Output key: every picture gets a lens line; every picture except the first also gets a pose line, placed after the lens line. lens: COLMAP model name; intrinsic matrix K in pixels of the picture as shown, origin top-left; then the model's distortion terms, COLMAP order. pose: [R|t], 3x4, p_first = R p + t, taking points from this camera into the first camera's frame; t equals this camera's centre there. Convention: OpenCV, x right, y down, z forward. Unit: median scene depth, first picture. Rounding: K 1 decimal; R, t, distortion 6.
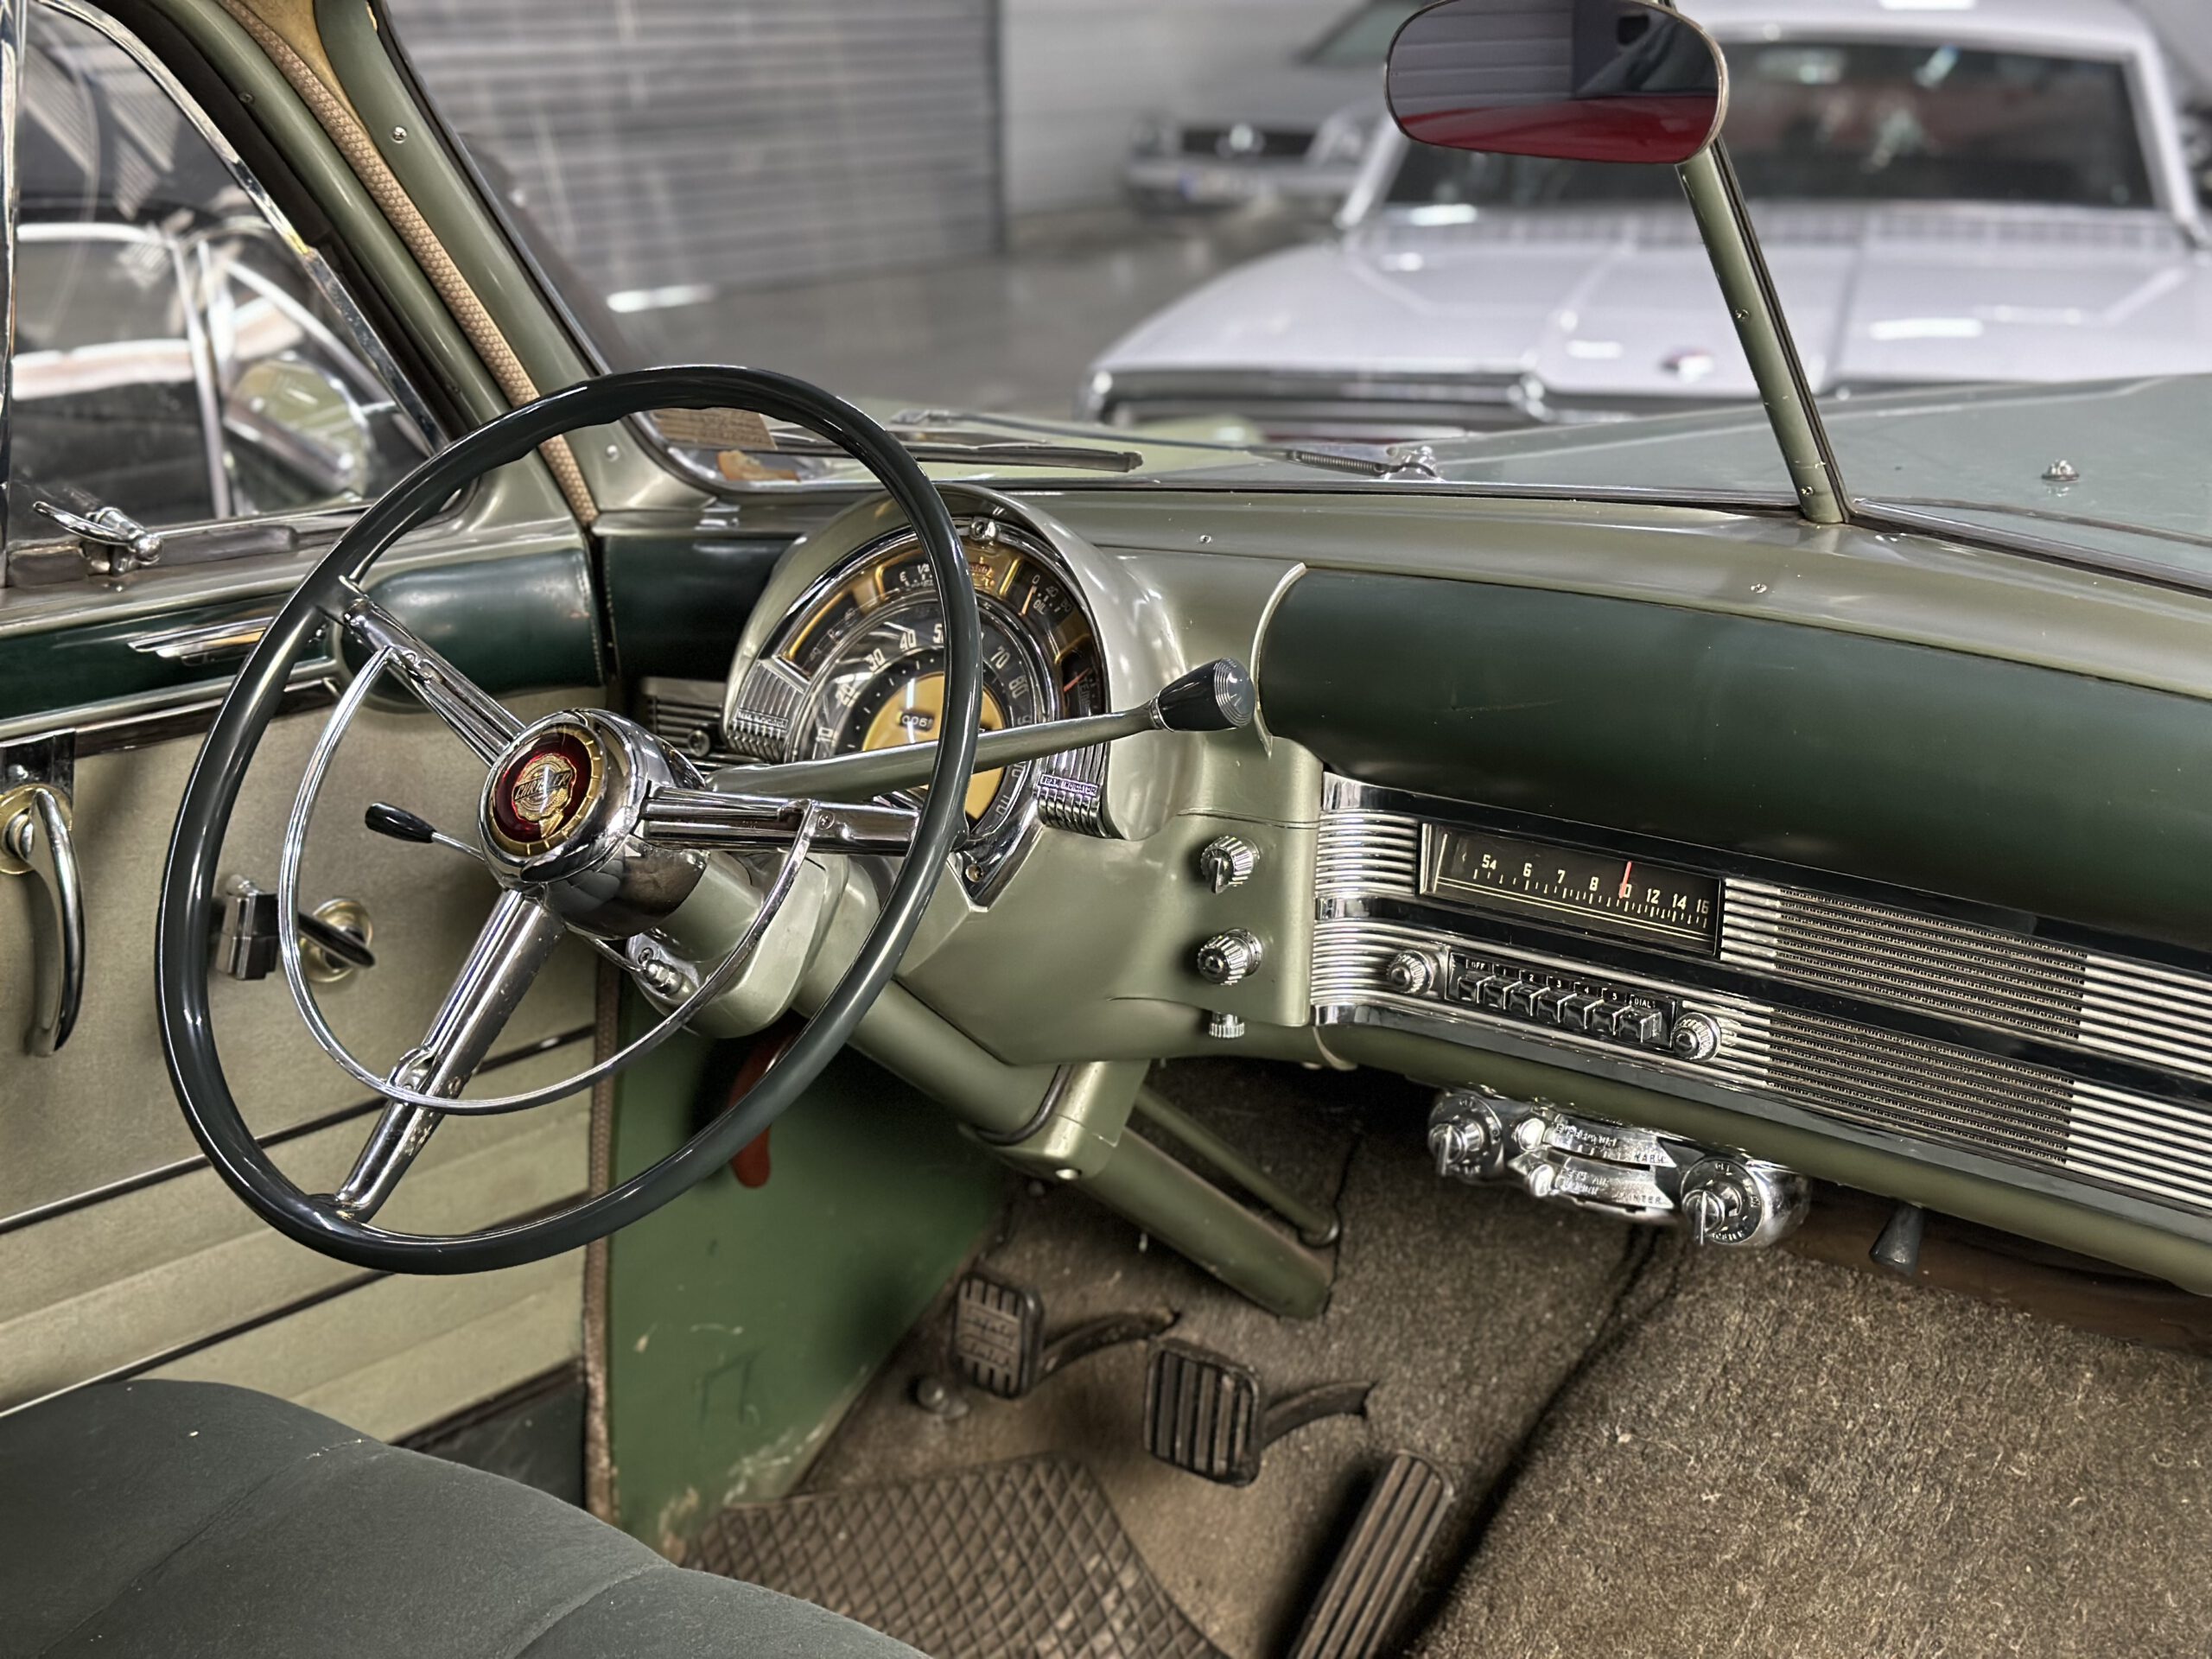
lens RADIAL K [[3133.0, 0, 1106.0], [0, 3133.0, 829.5], [0, 0, 1]] dist [0.209680, -0.577655]
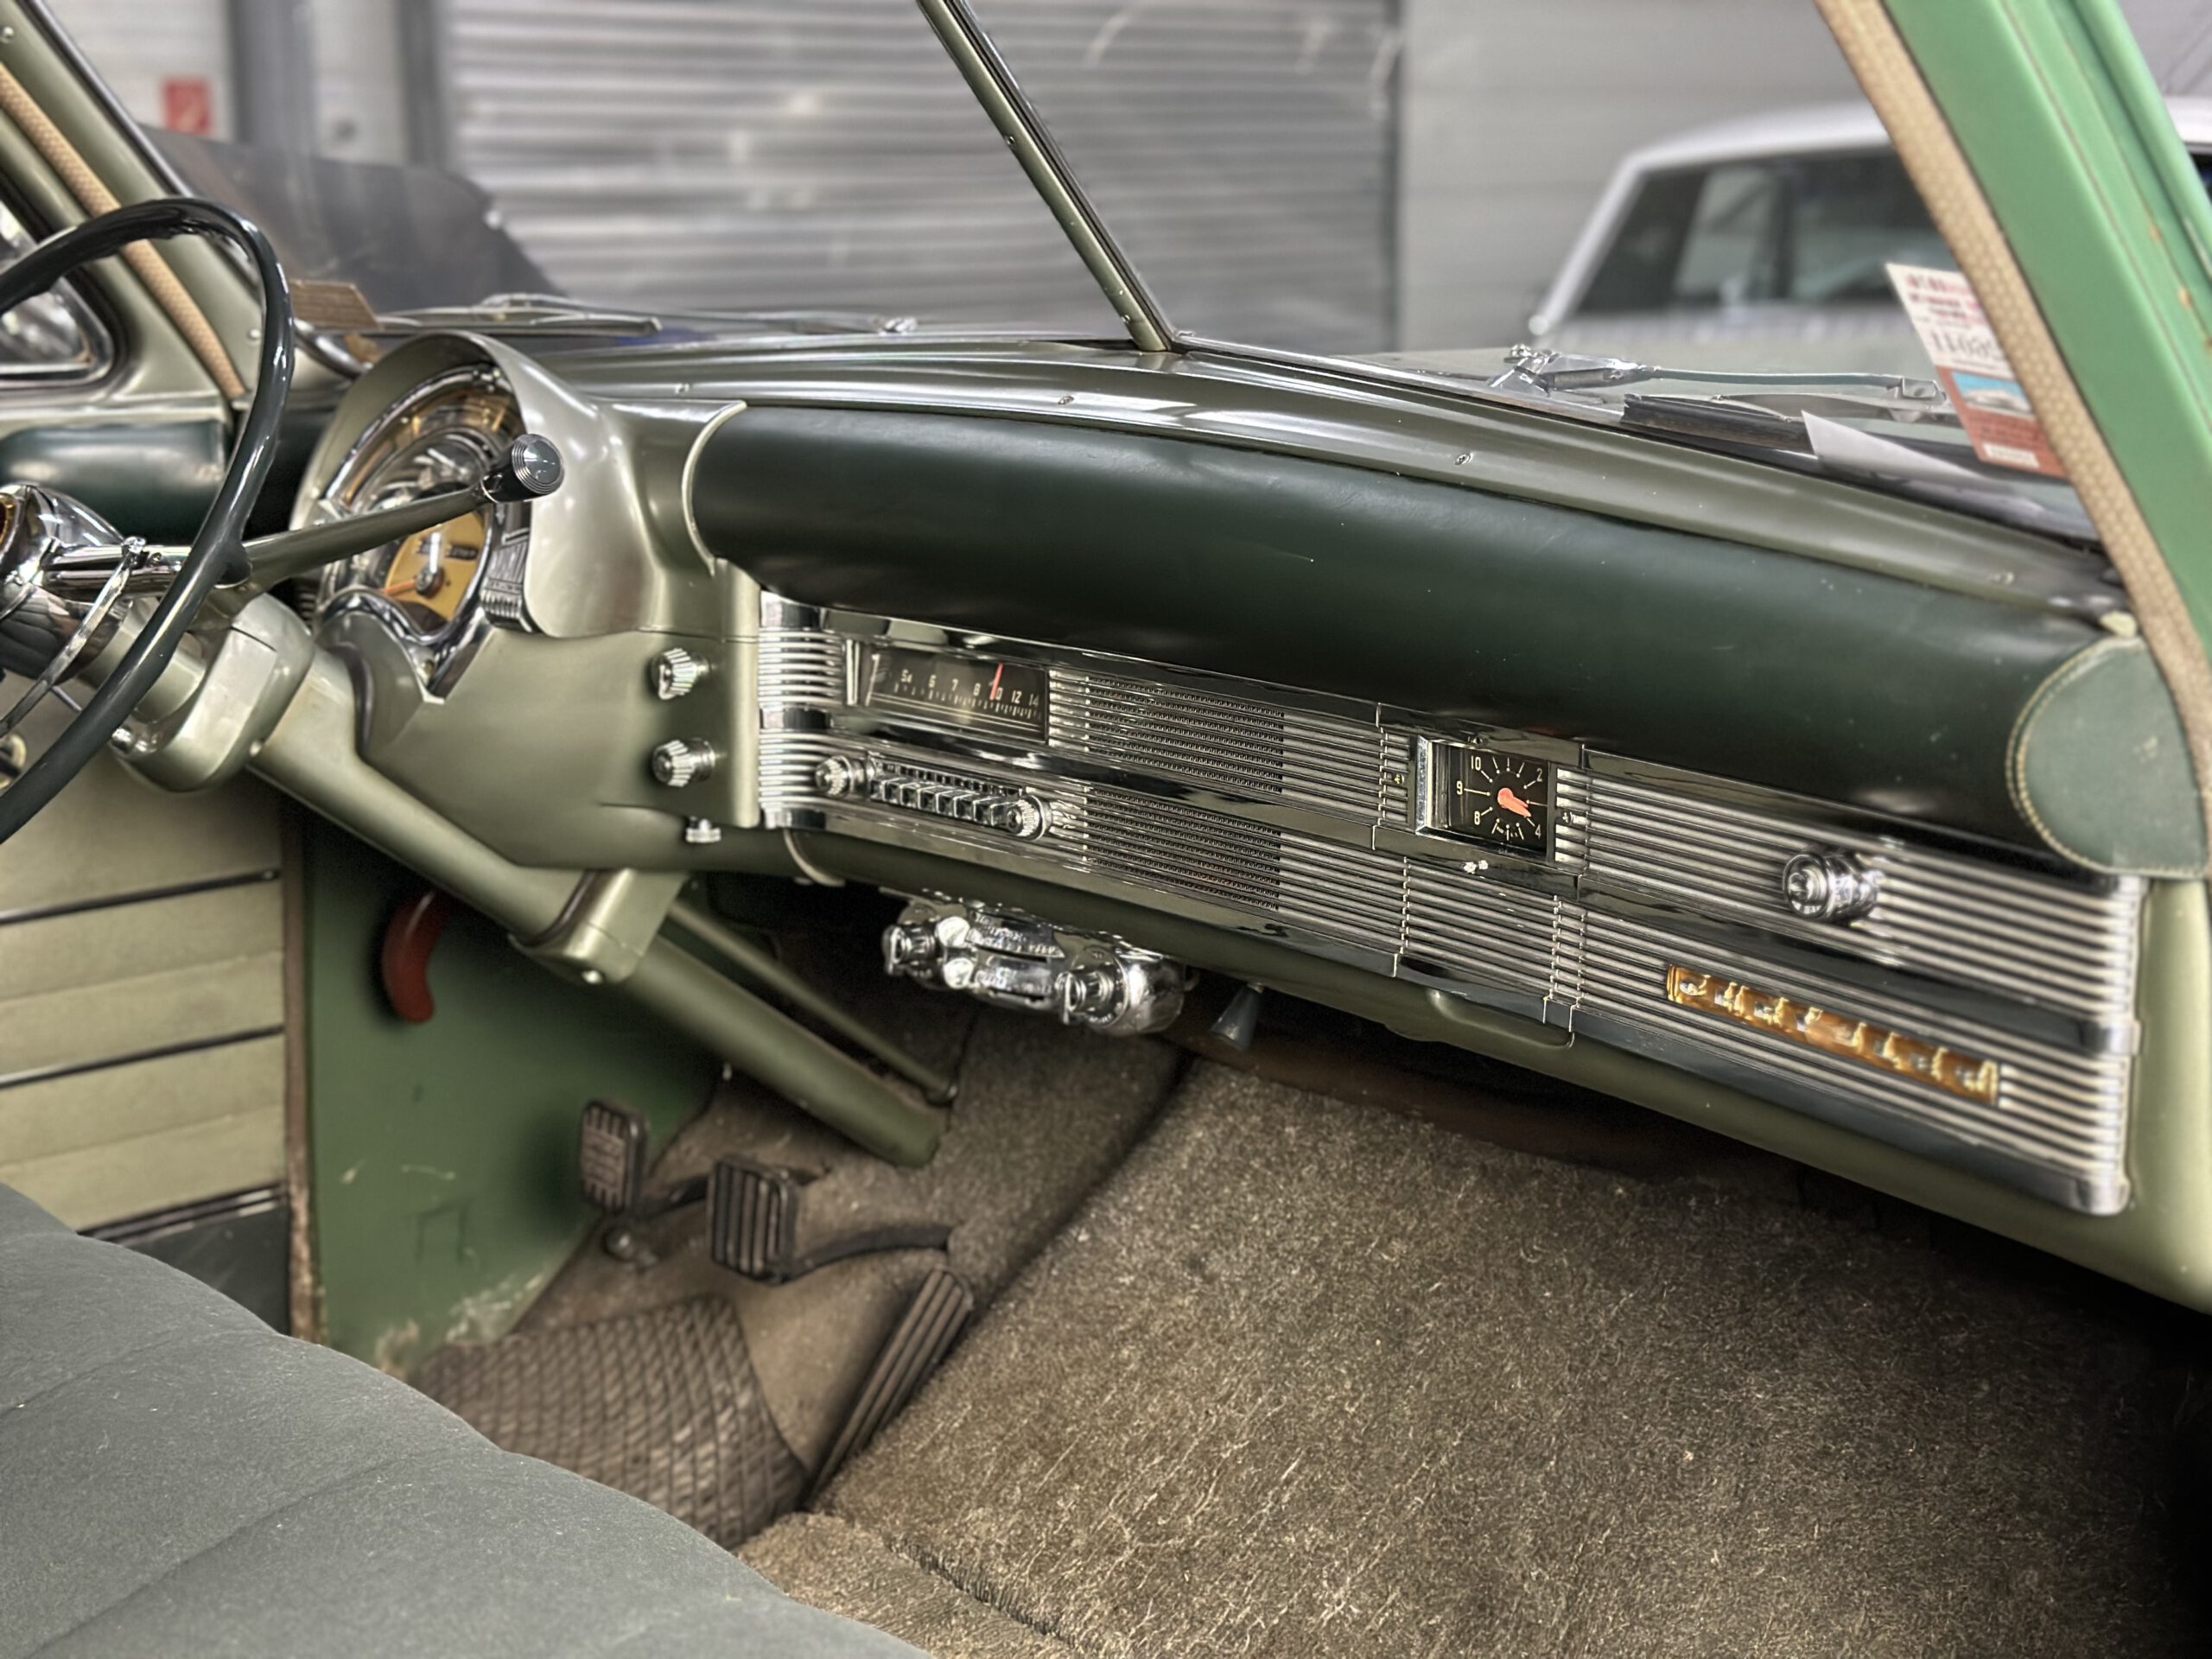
lens RADIAL K [[3157.5, 0, 1106.0], [0, 3157.5, 829.5], [0, 0, 1]] dist [0.020184, 0.700457]
pose [[0.988239, 0.025269, -0.150817, 0.325866], [-0.034447, 0.997689, -0.058561, 0.114619], [0.148988, 0.063067, 0.986826, -0.071277]]
